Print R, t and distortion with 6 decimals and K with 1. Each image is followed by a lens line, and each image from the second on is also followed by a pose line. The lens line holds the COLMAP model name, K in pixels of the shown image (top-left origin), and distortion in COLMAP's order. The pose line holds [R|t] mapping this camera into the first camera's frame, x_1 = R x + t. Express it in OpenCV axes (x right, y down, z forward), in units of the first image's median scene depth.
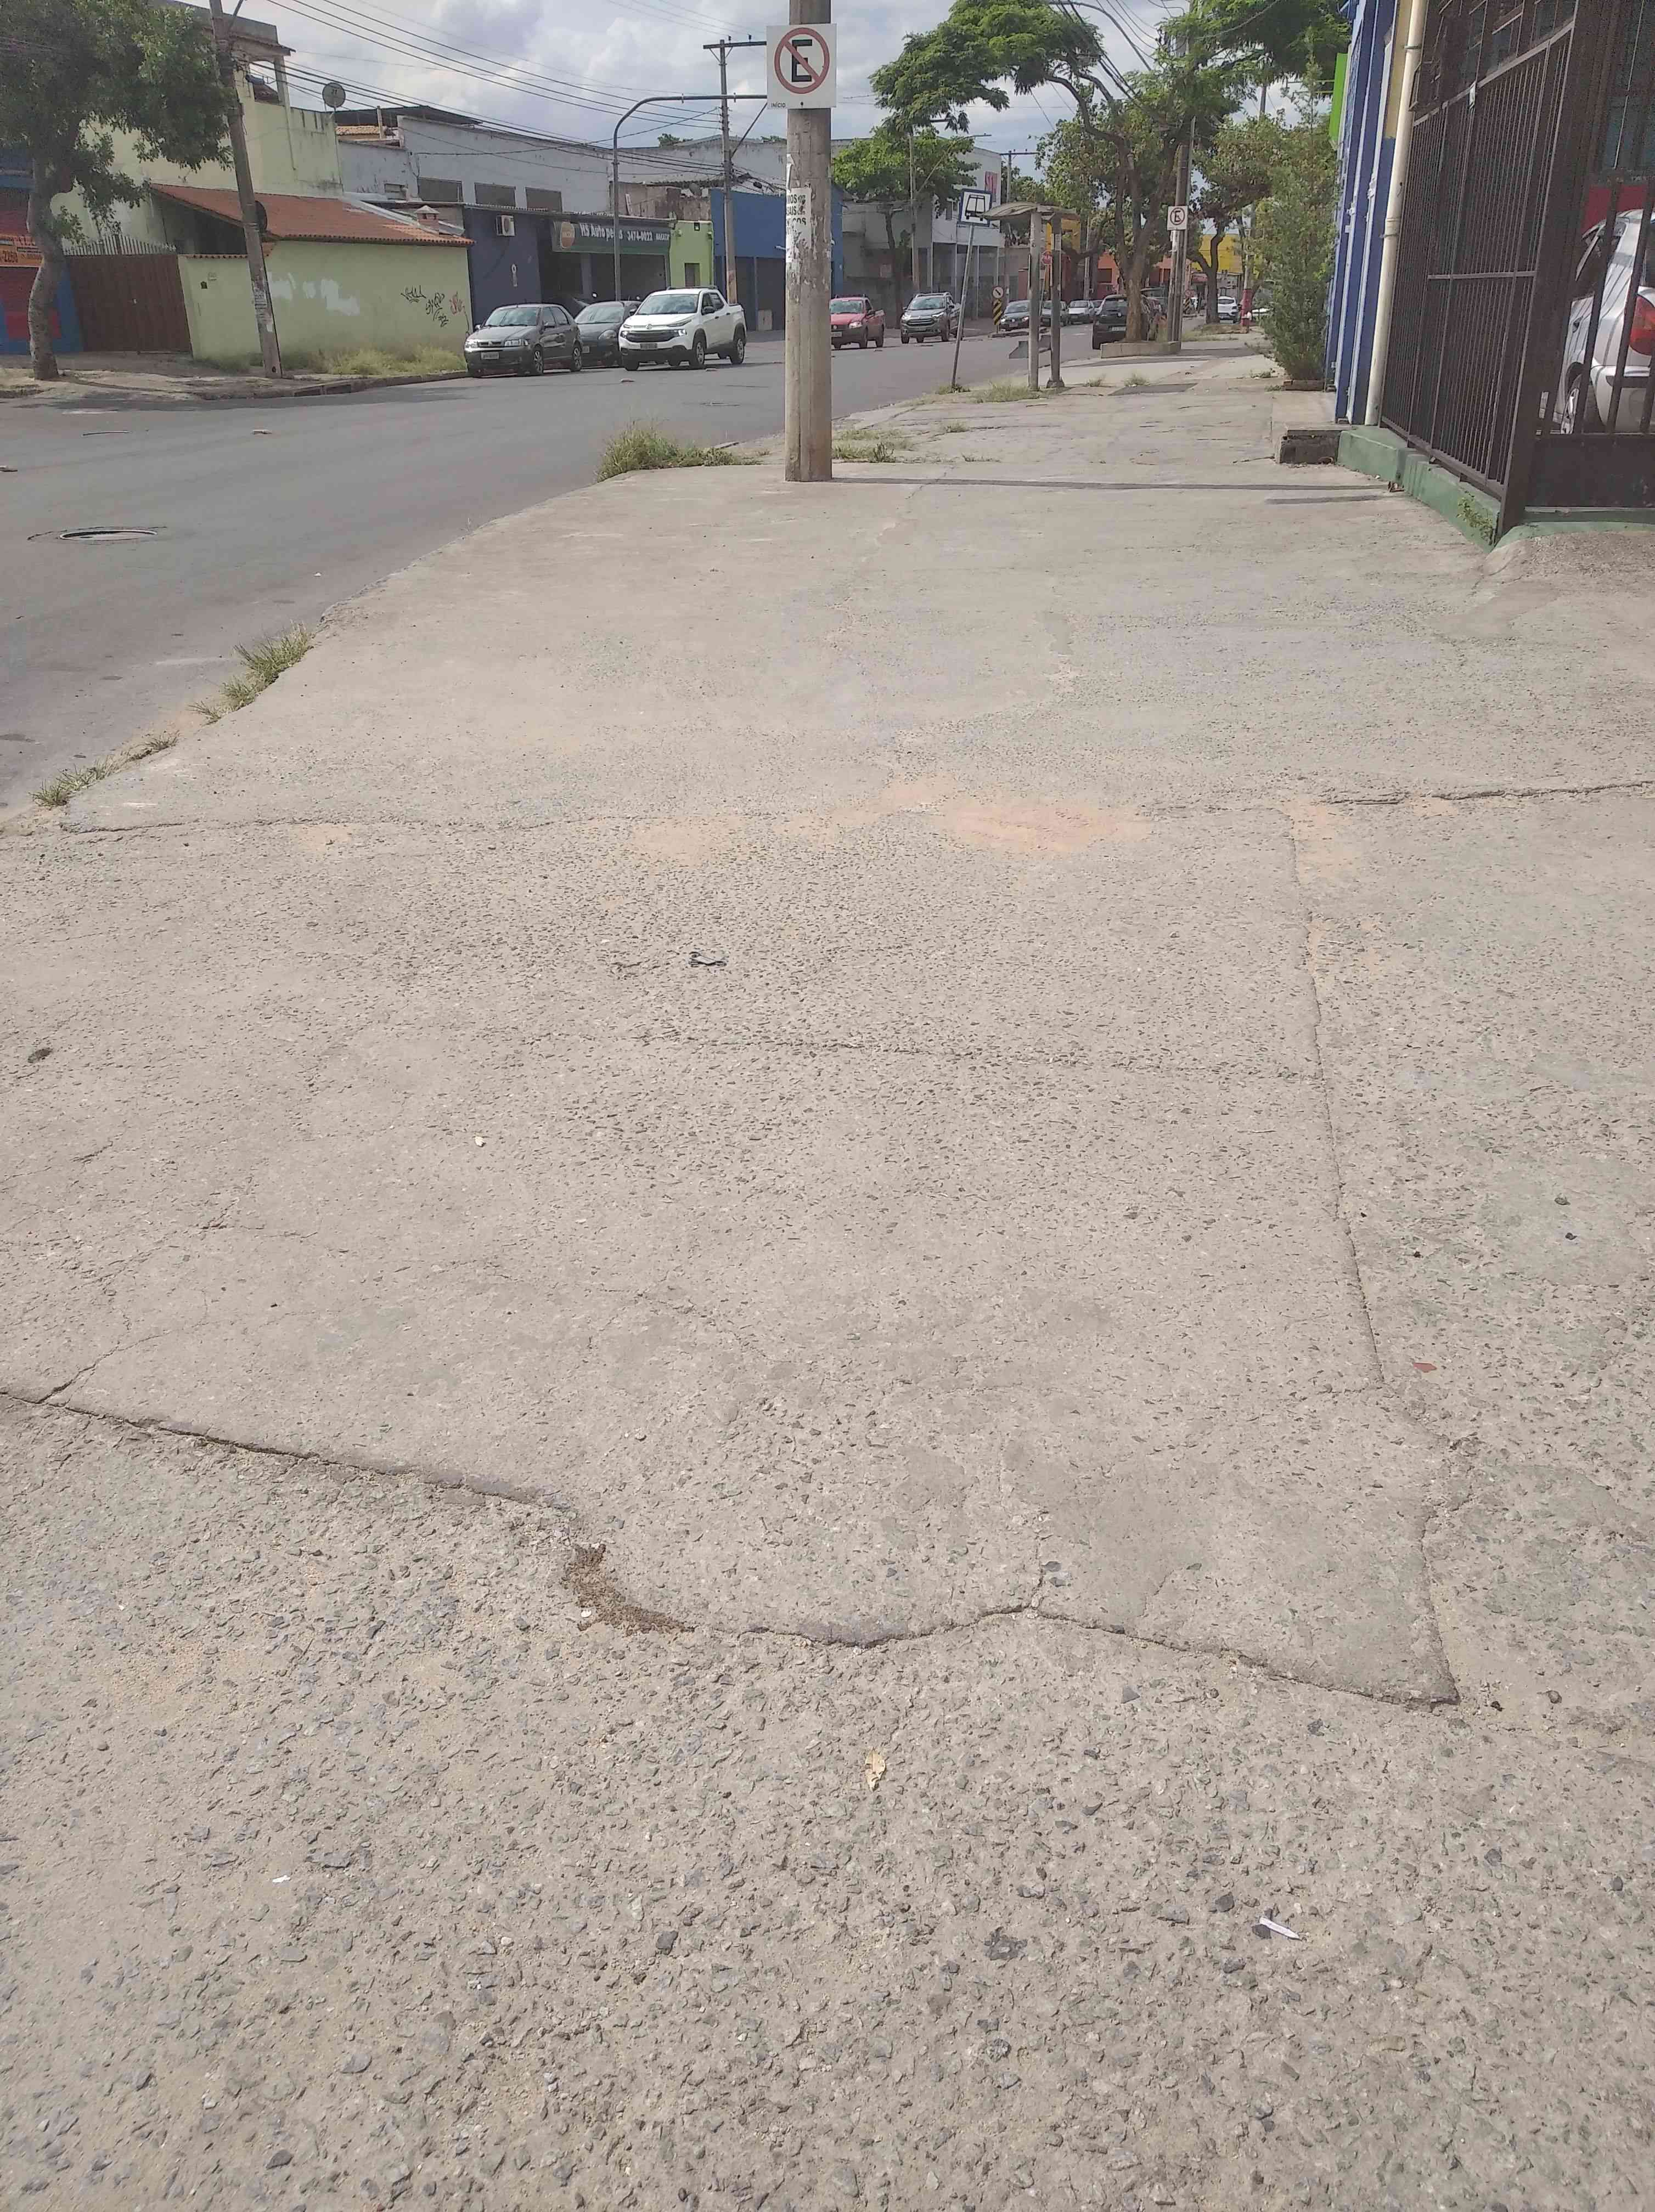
lens RADIAL K [[1762.5, 0, 829.3], [0, 1762.5, 1086.4], [0, 0, 1]] dist [0.044676, -0.047013]
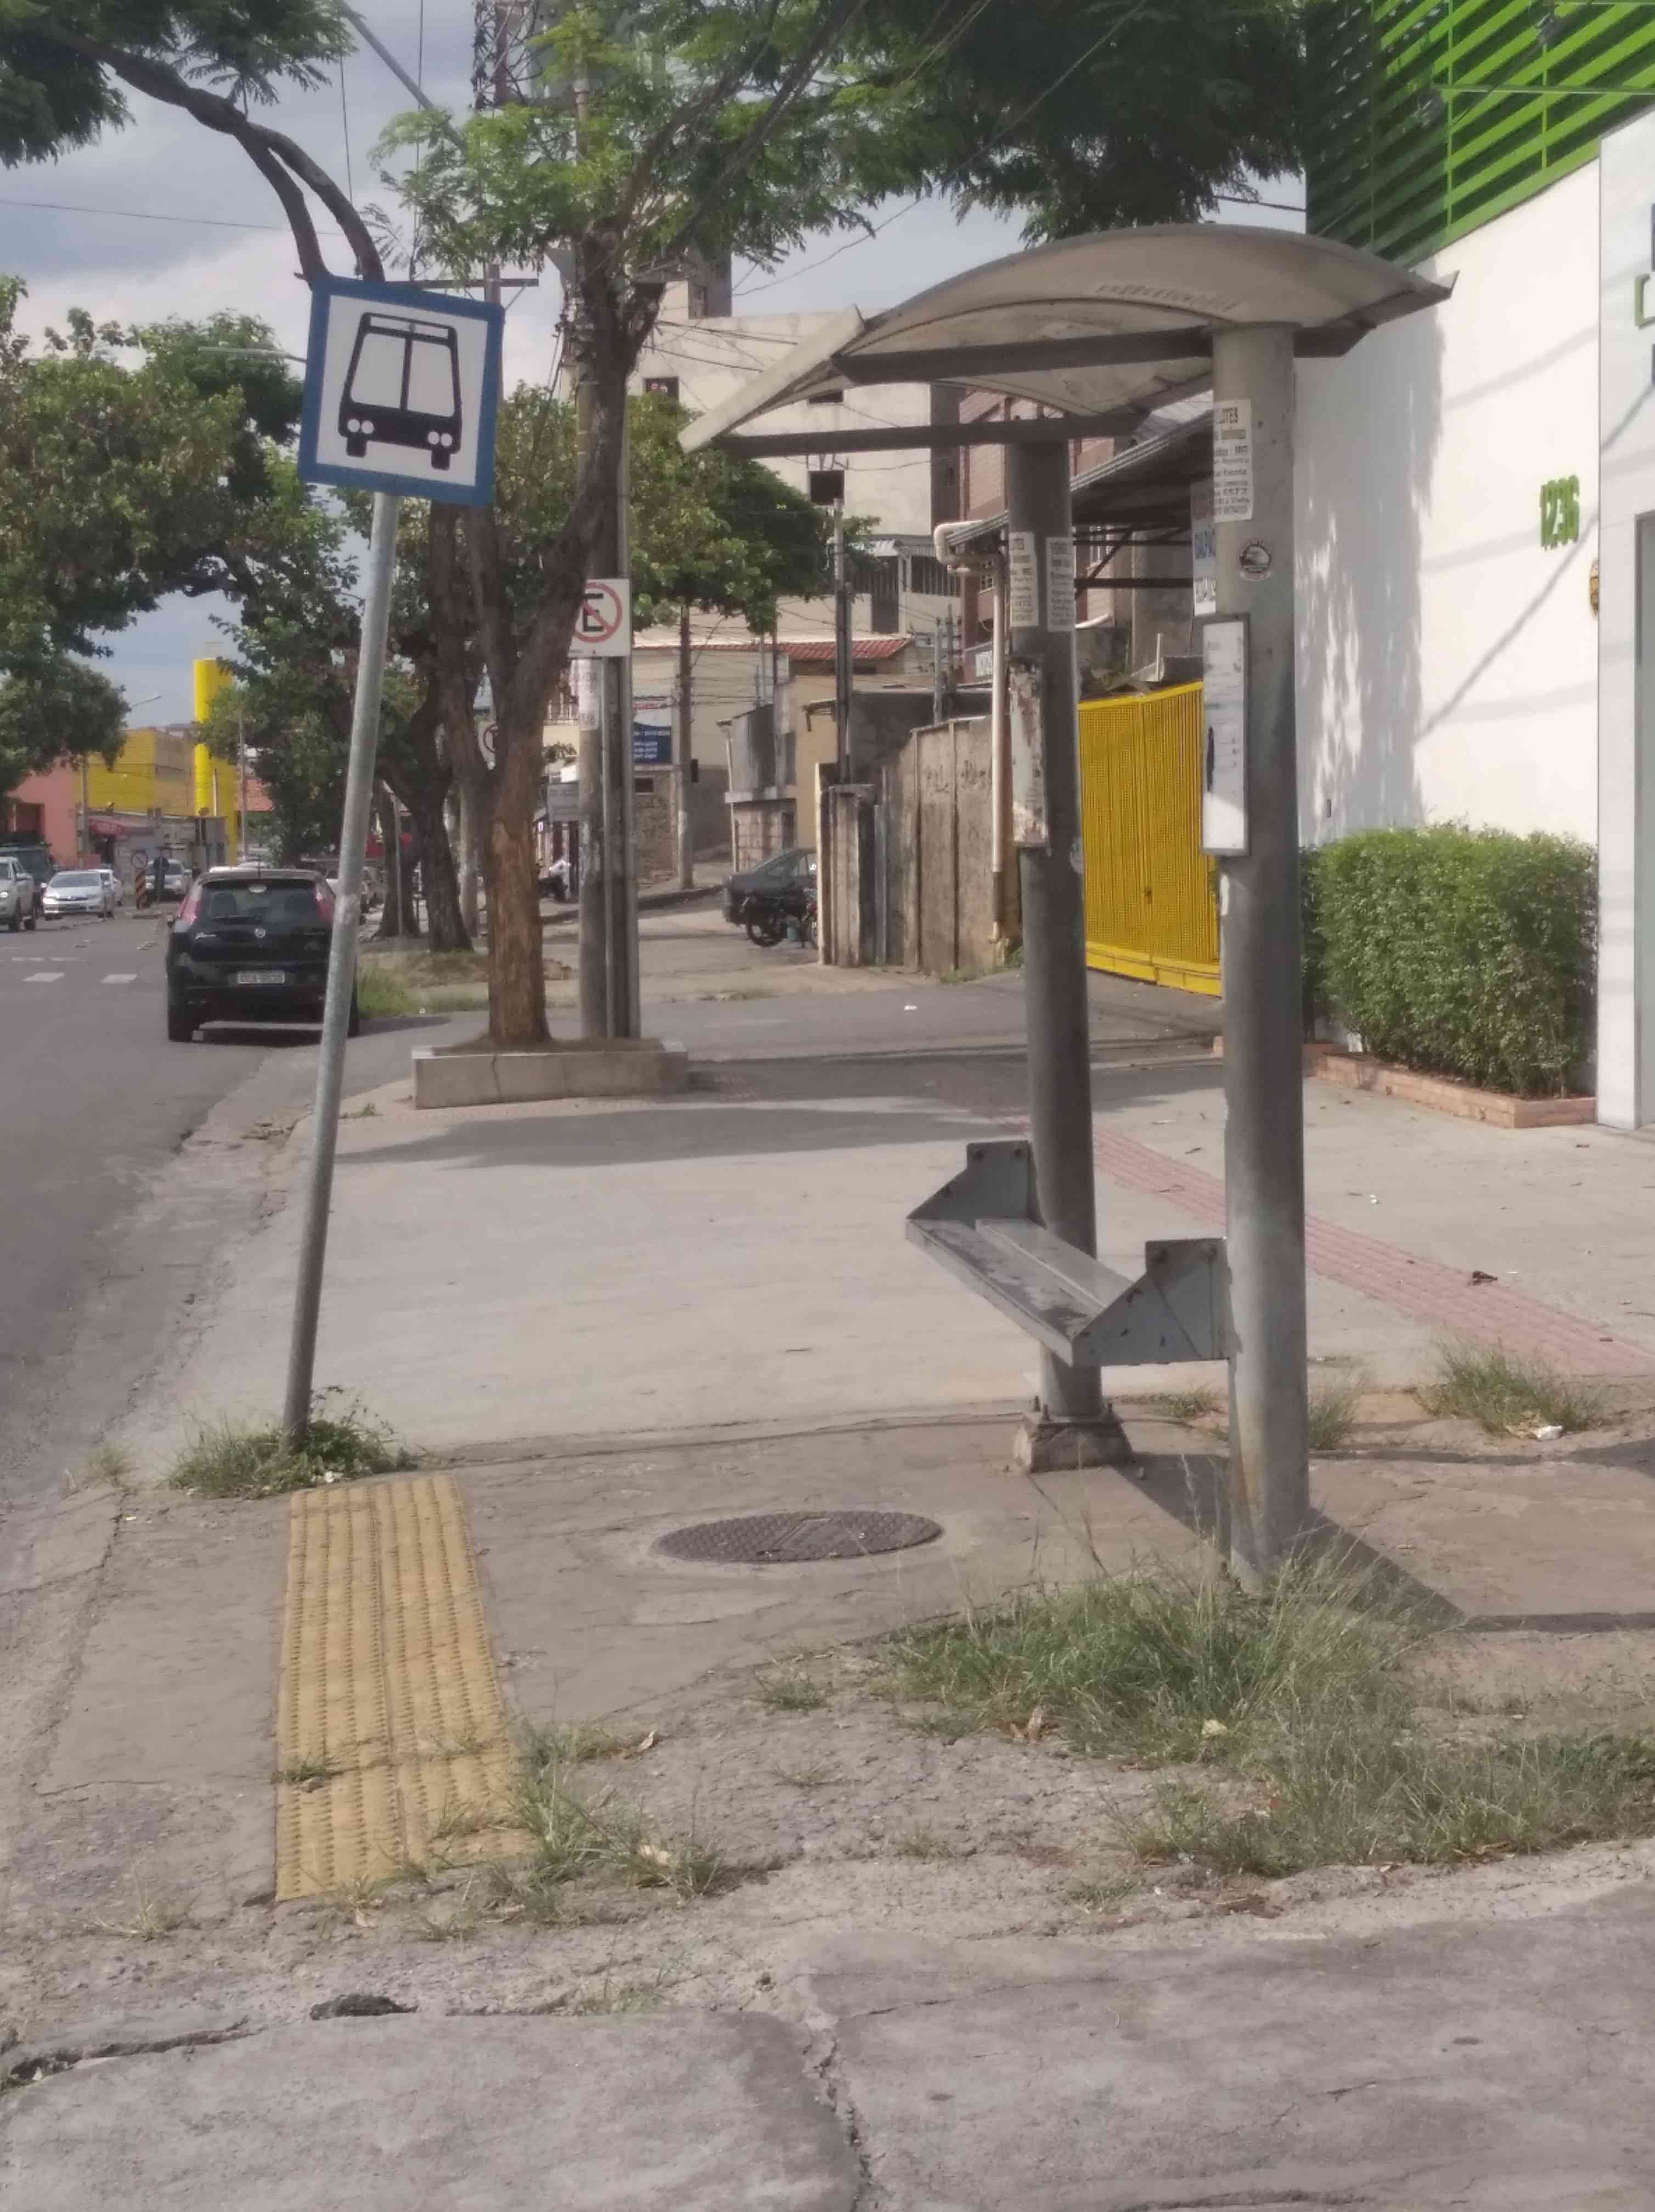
lens RADIAL K [[4420.5, 0, 823.9], [0, 4420.5, 1104.0], [0, 0, 1]] dist [0.125008, 0.000000]
pose [[0.932322, -0.019467, 0.361104, -0.012469], [0.146823, 0.932922, -0.328786, -0.142219], [-0.330481, 0.359553, 0.872642, 0.315334]]
